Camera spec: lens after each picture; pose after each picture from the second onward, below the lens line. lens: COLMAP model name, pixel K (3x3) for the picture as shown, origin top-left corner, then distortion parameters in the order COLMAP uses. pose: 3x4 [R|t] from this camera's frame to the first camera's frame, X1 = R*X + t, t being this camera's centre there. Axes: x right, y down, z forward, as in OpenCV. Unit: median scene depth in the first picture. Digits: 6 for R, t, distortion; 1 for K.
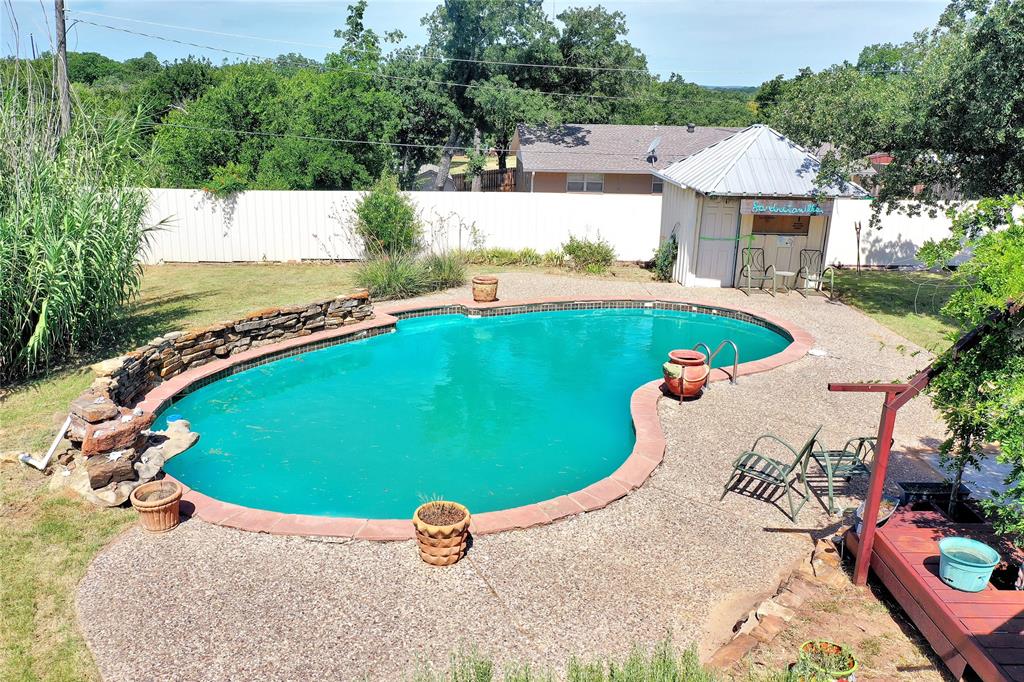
lens RADIAL K [[824.8, 0, 512.0], [0, 824.8, 341.0], [0, 0, 1]] dist [0.002768, 0.002754]
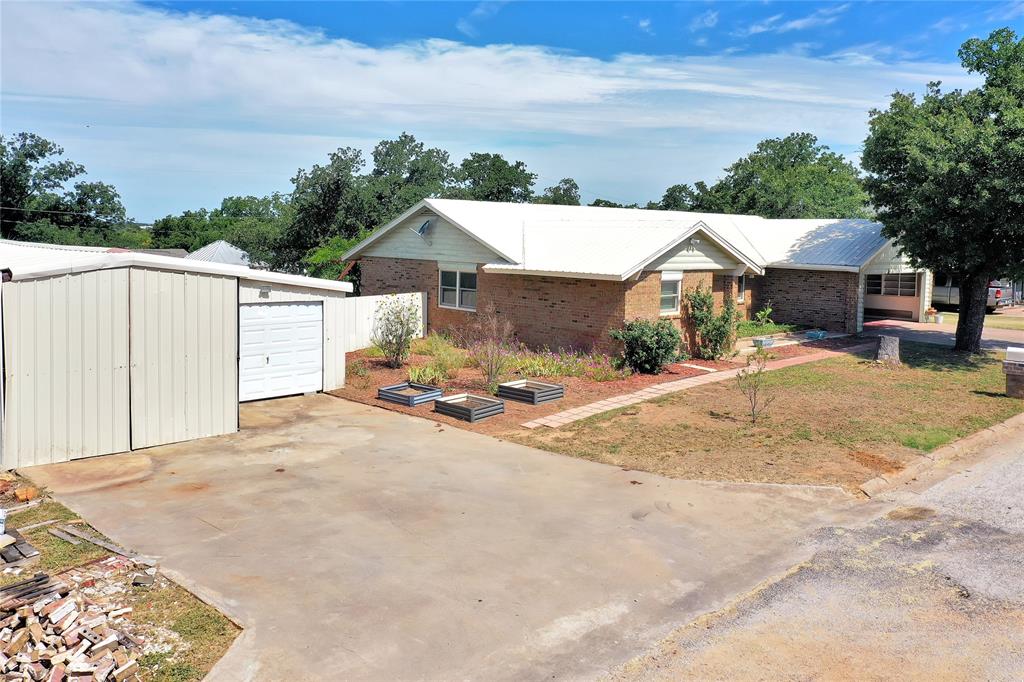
lens RADIAL K [[824.8, 0, 512.0], [0, 824.8, 341.0], [0, 0, 1]] dist [0.002768, 0.002754]
pose [[0.727860, -0.097524, 0.678756, -0.714634], [0.200727, 0.976779, -0.074904, 0.358164], [-0.655690, 0.190764, 0.730534, -1.200763]]
